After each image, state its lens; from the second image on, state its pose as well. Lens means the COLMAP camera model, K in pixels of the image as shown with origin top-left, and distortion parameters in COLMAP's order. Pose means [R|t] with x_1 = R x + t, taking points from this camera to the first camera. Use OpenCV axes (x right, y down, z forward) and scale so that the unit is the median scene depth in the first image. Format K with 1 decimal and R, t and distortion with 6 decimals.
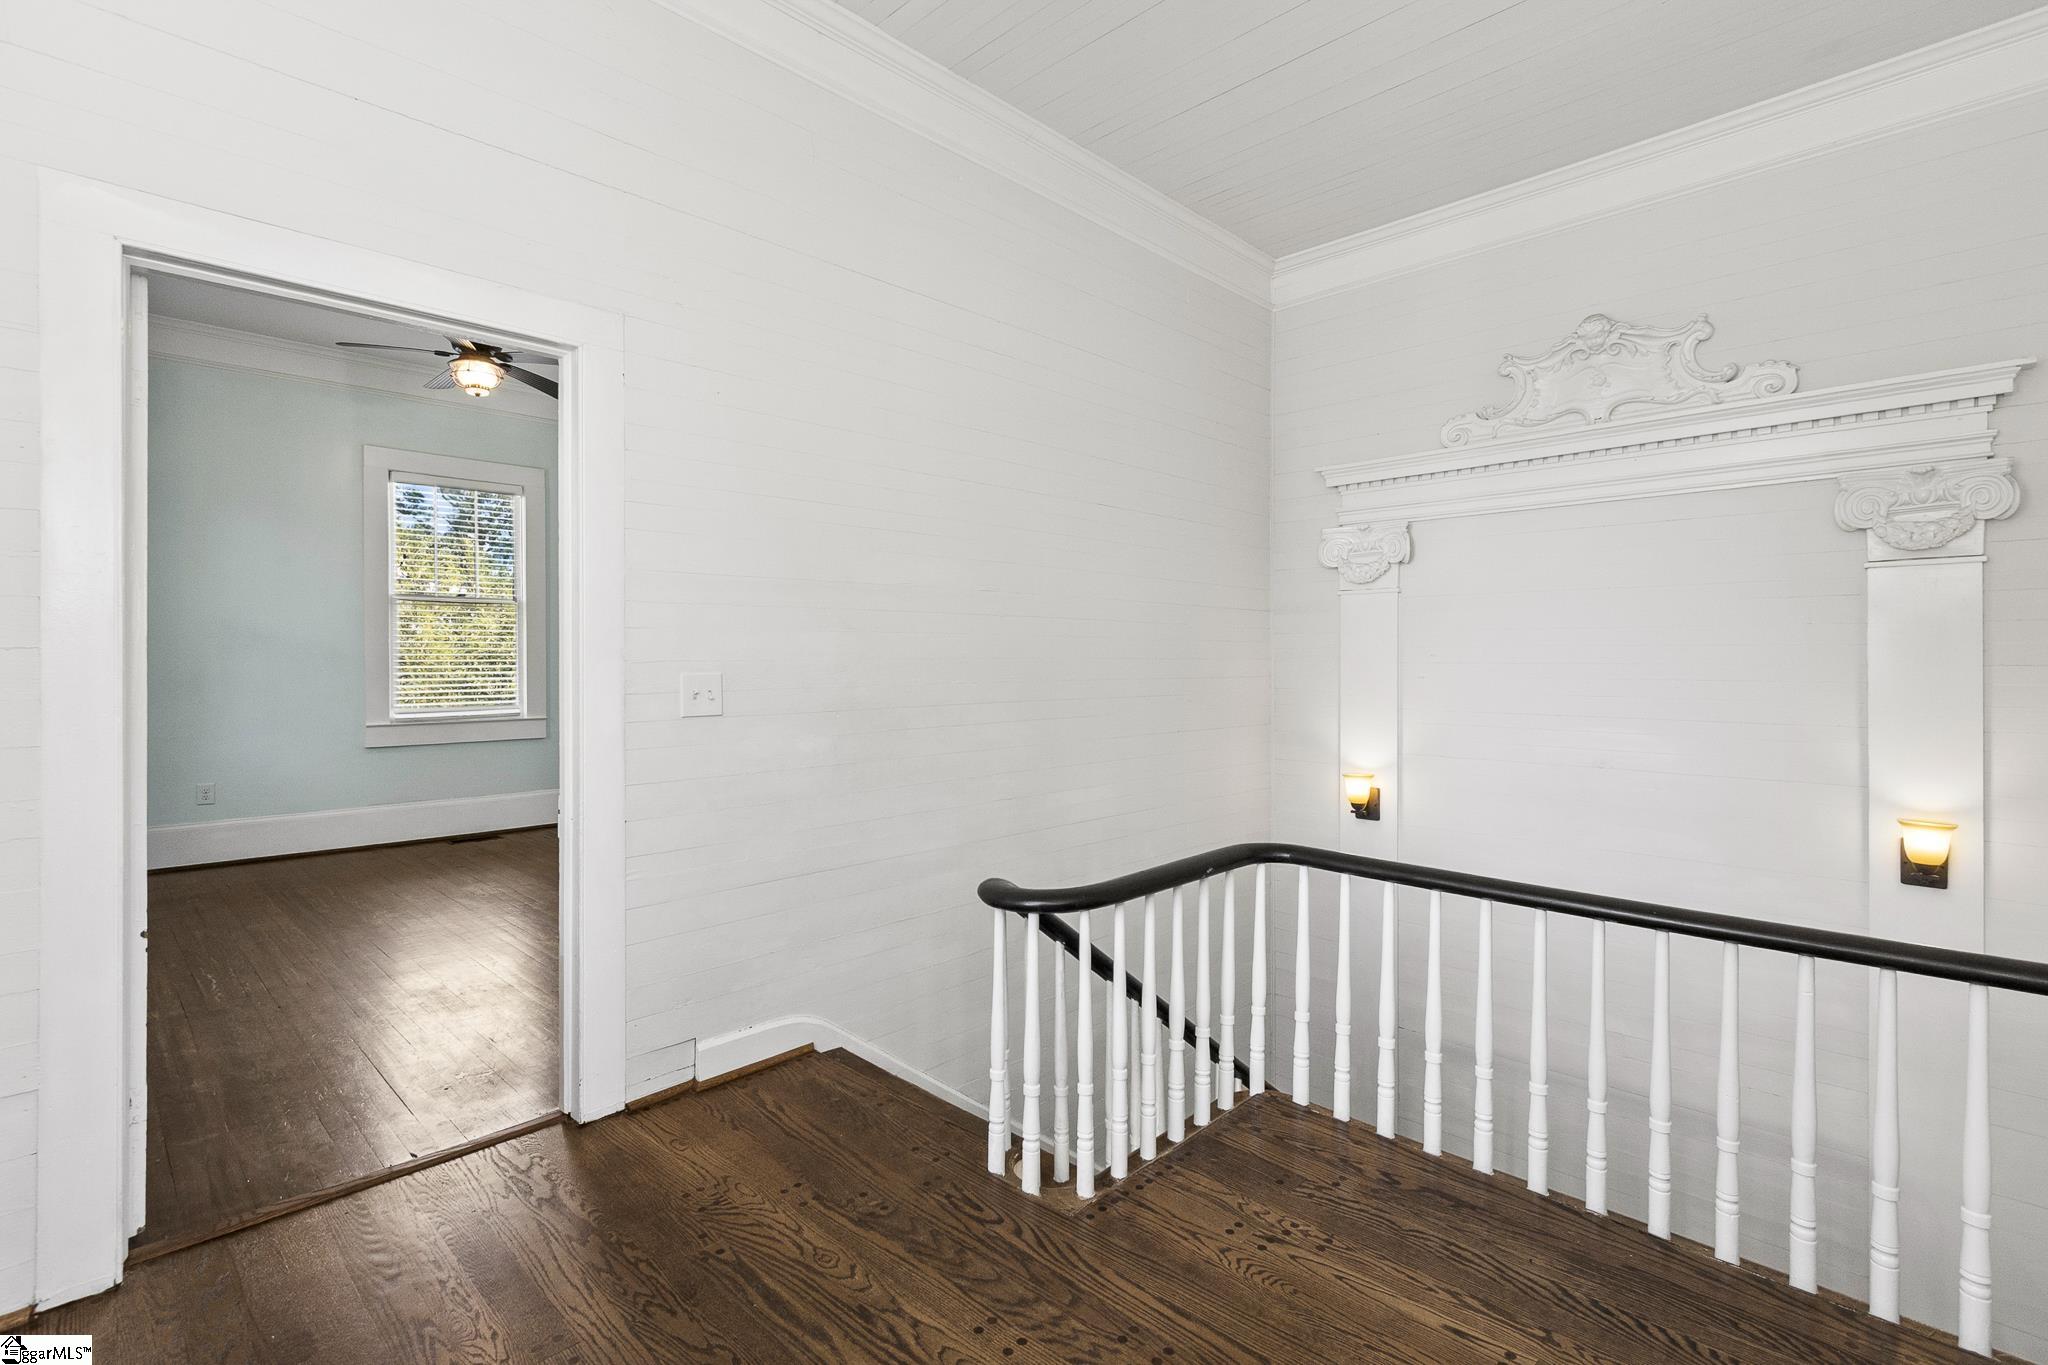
lens RADIAL K [[938.6, 0, 1018.4], [0, 938.6, 674.3], [0, 0, 1]] dist [-0.000643, 0.000679]
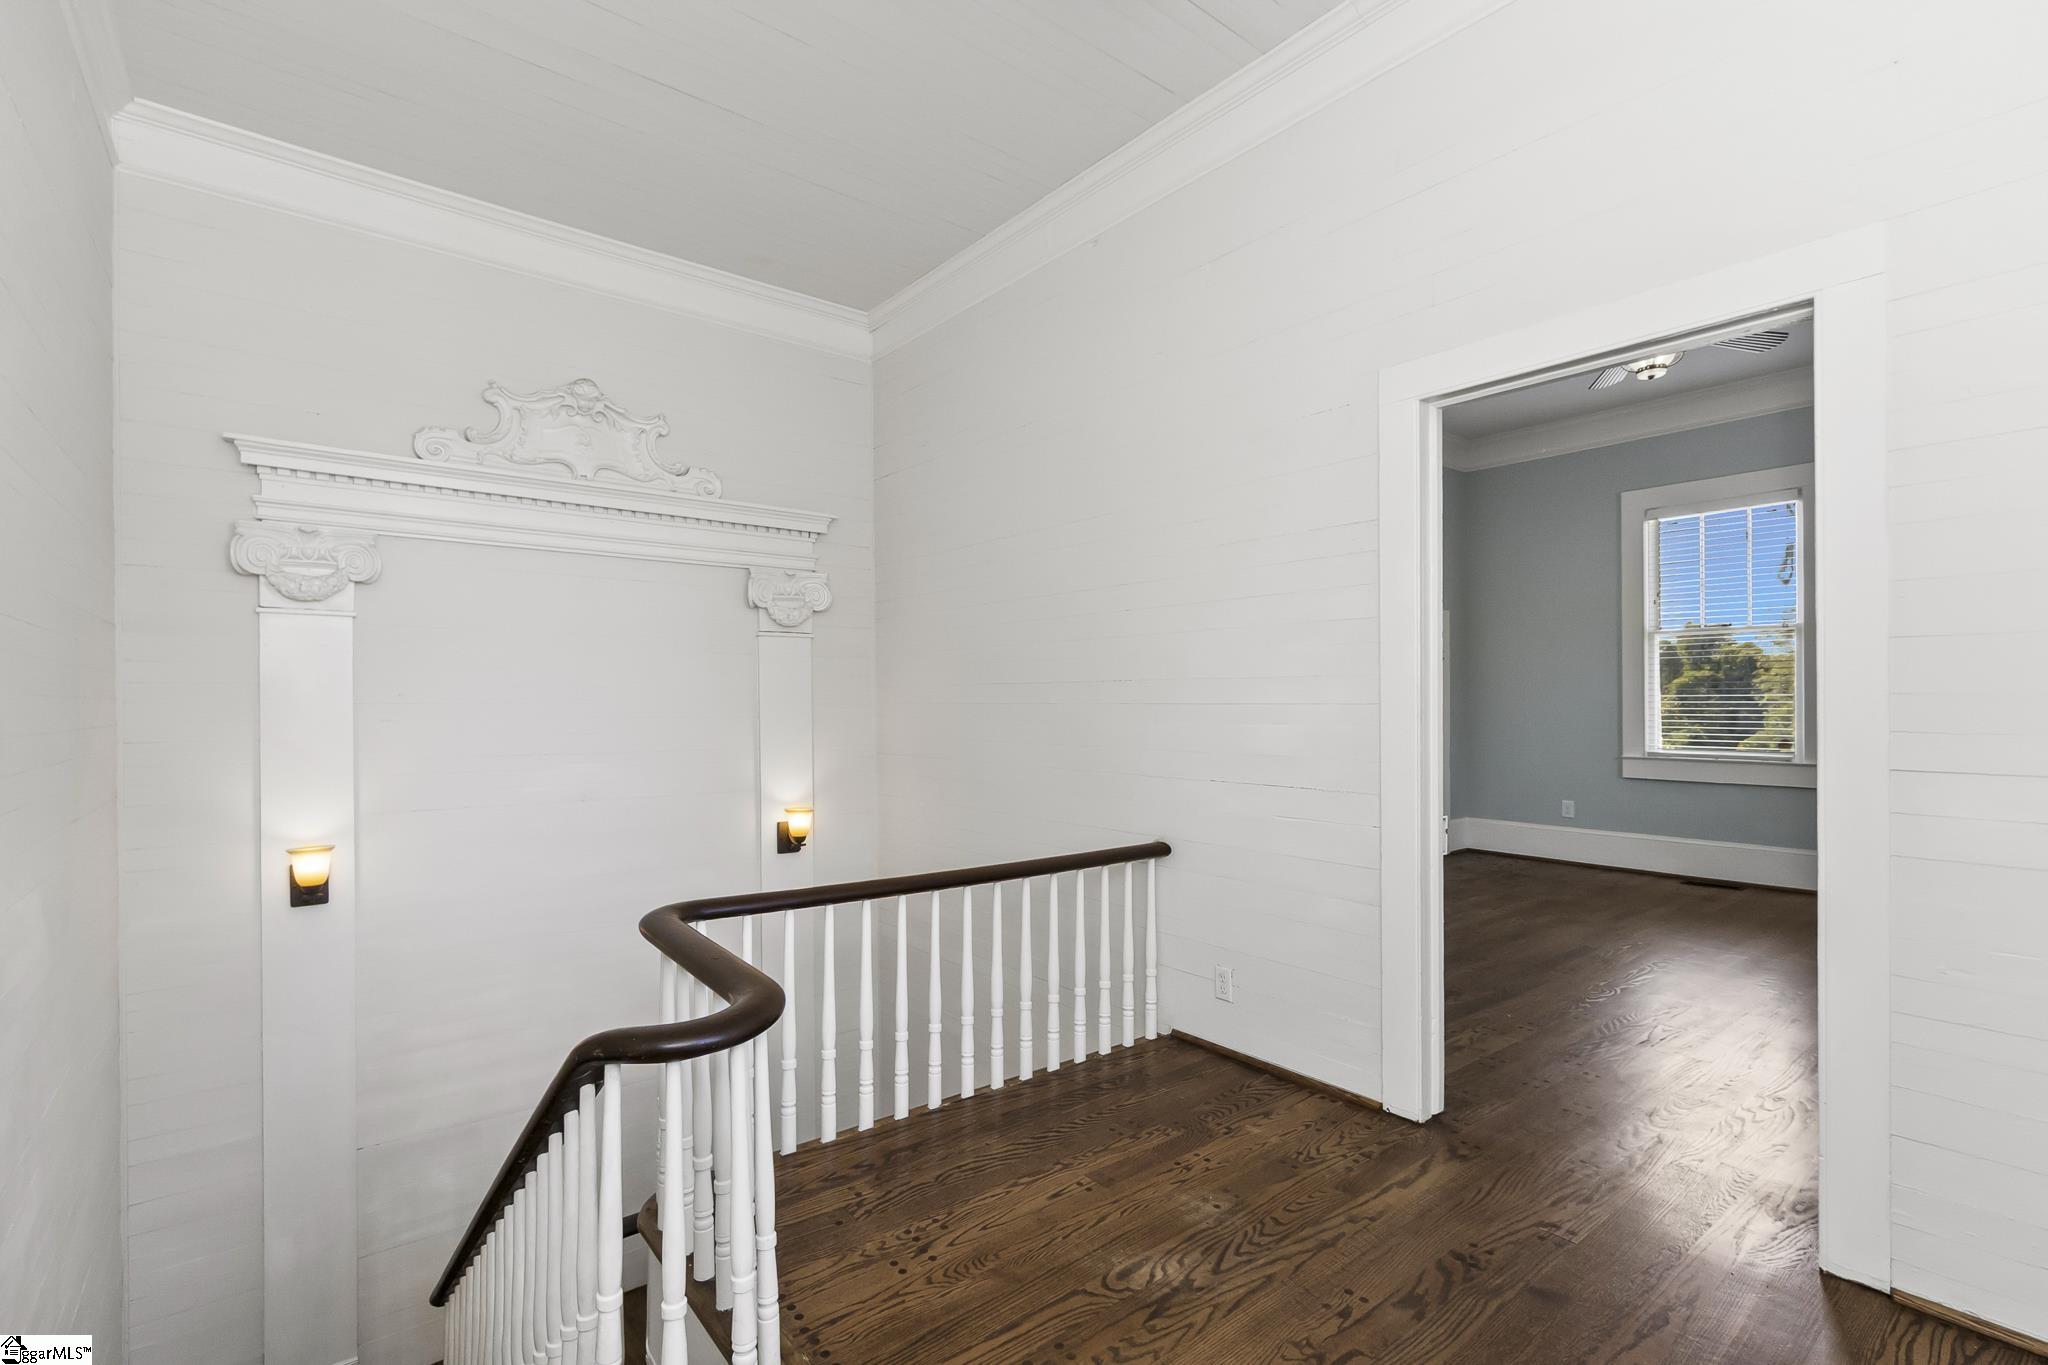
lens RADIAL K [[938.6, 0, 1019.3], [0, 938.6, 687.8], [0, 0, 1]] dist [-0.000643, 0.000679]
pose [[0.119836, 0.013684, 0.992699, -0.396929], [0.015378, 0.999759, -0.015637, -0.004807], [-0.992675, 0.017139, 0.119597, 0.389986]]
